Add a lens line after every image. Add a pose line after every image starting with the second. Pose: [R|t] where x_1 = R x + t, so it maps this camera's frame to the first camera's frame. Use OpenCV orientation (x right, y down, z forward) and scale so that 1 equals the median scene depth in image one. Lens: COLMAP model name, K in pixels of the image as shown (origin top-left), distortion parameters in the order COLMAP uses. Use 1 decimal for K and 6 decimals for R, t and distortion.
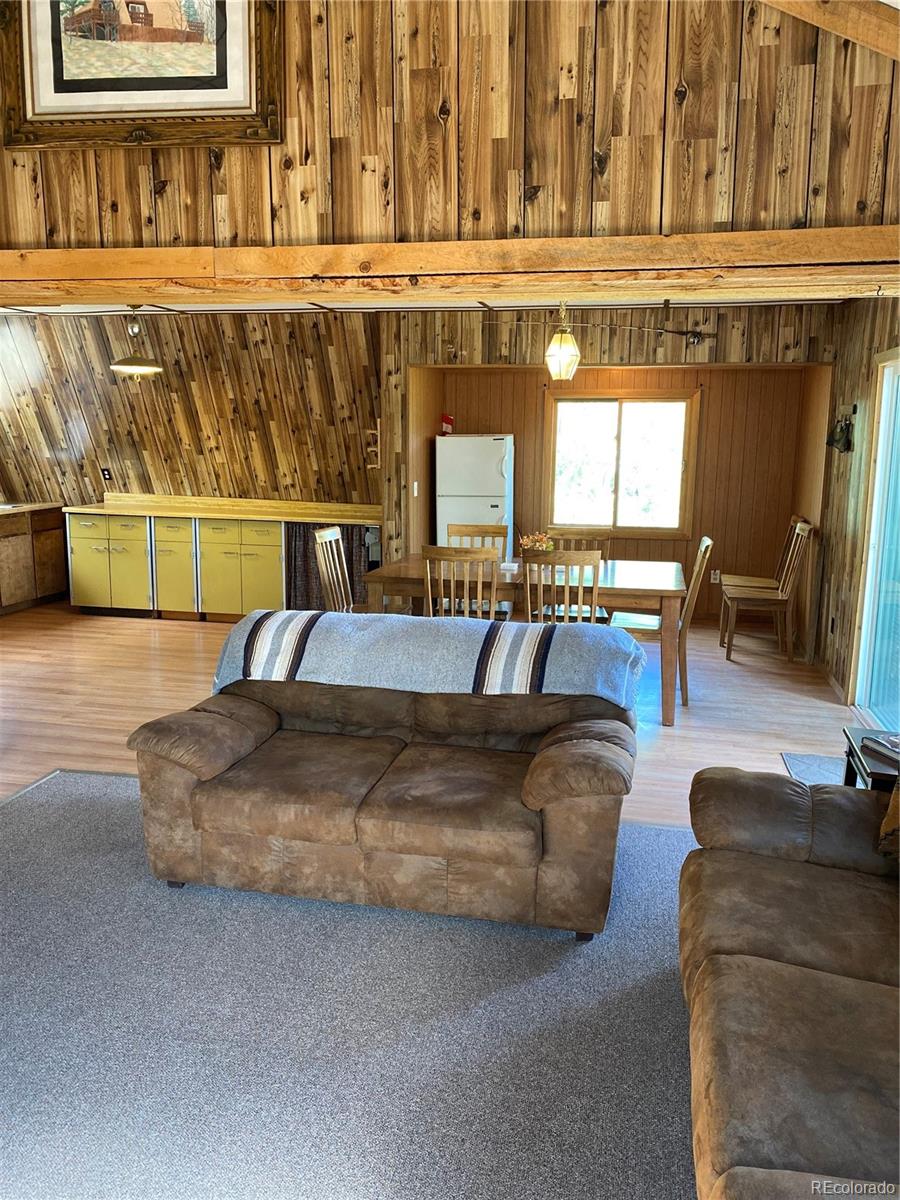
lens RADIAL K [[918.2, 0, 456.6], [0, 918.2, 610.7], [0, 0, 1]] dist [0.022907, 0.001439]
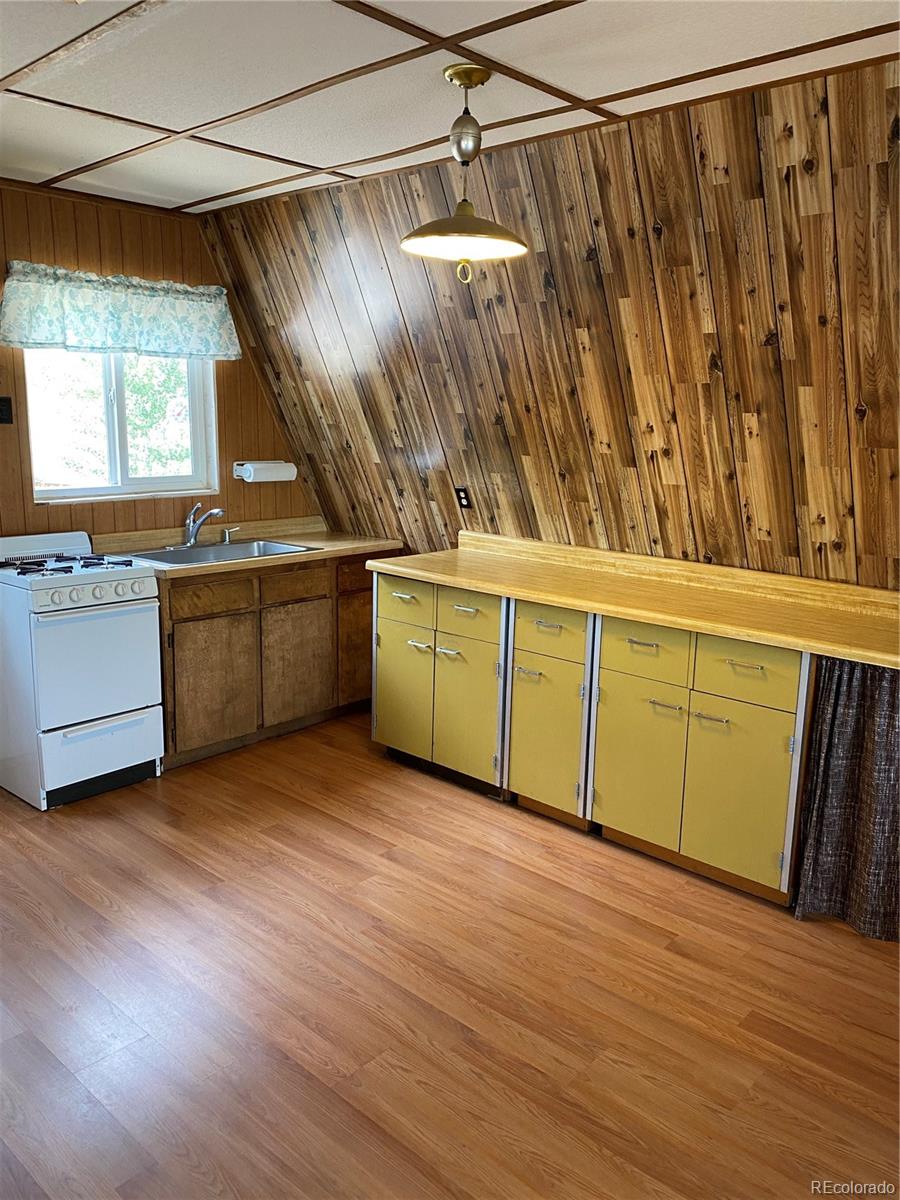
lens RADIAL K [[918.2, 0, 456.6], [0, 918.2, 610.7], [0, 0, 1]] dist [0.022907, 0.001439]
pose [[0.862919, 0.103988, -0.494528, -0.131520], [-0.099170, 0.994417, 0.036056, -0.116790], [0.495516, 0.017929, 0.868413, 0.619155]]
